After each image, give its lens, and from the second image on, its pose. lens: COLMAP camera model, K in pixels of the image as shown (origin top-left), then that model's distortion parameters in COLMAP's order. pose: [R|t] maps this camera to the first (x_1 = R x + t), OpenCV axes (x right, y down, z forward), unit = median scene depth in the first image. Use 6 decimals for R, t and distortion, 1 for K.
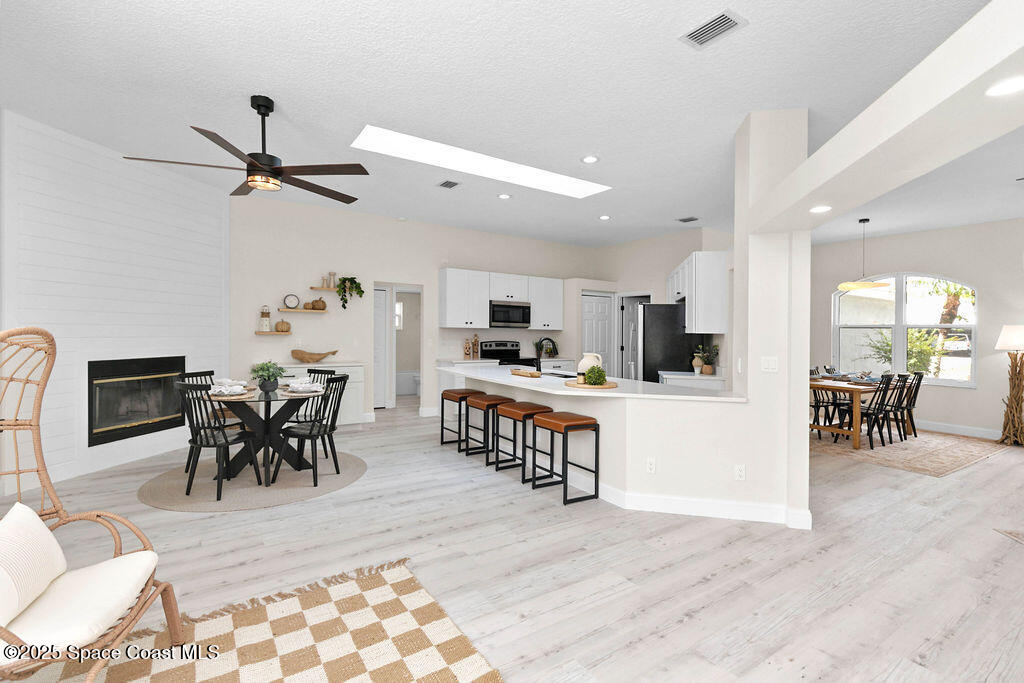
lens RADIAL K [[469.3, 0, 528.8], [0, 469.3, 335.8], [0, 0, 1]] dist [0.006508, 0.000853]
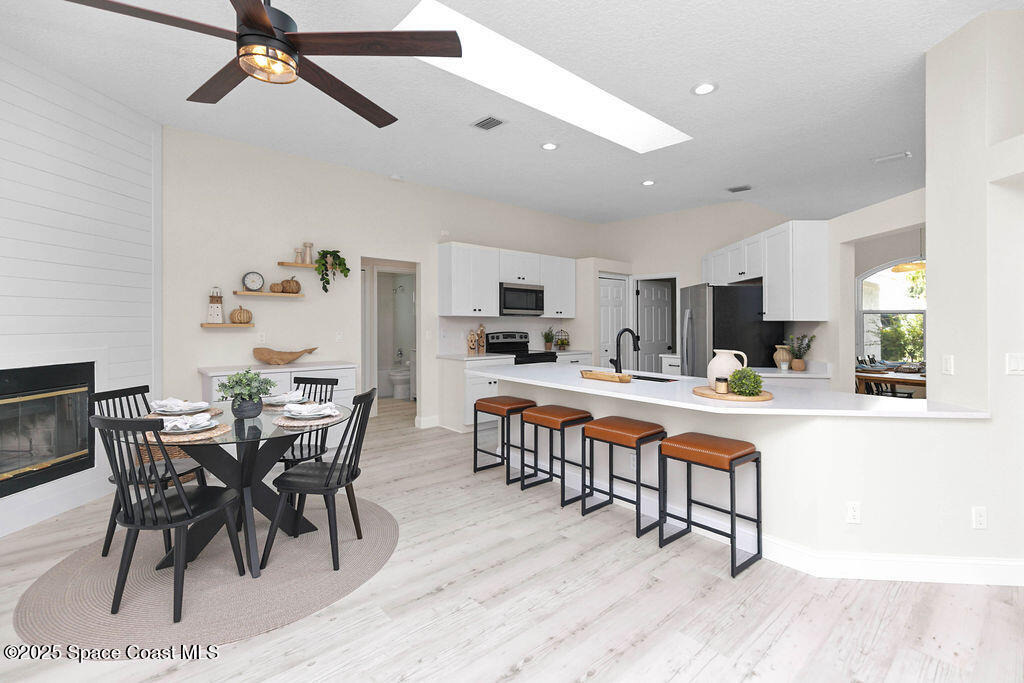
lens RADIAL K [[469.3, 0, 525.6], [0, 469.3, 323.2], [0, 0, 1]] dist [0.006508, 0.000853]
pose [[0.990800, -0.008698, 0.135056, -0.204903], [0.008801, 0.999961, -0.000171, -0.005349], [-0.135049, 0.001358, 0.990838, 0.244879]]
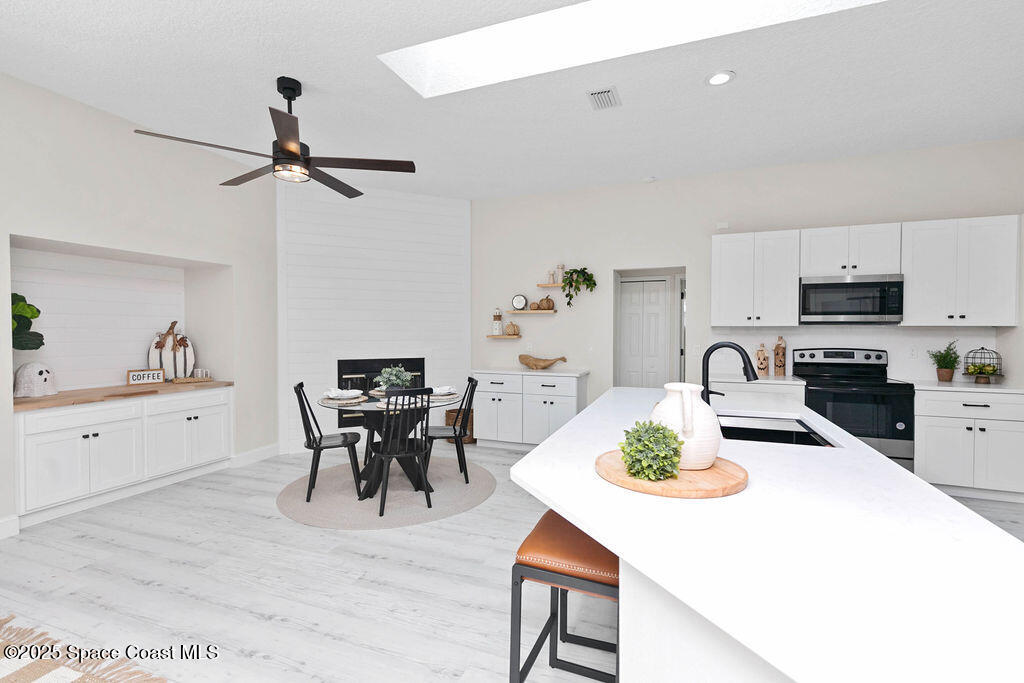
lens RADIAL K [[469.3, 0, 514.4], [0, 469.3, 348.1], [0, 0, 1]] dist [0.006508, 0.000853]
pose [[0.561926, 0.013726, -0.827073, 0.274463], [0.001763, 0.999840, 0.017791, 0.000426], [0.827185, -0.011456, 0.561812, 0.519480]]
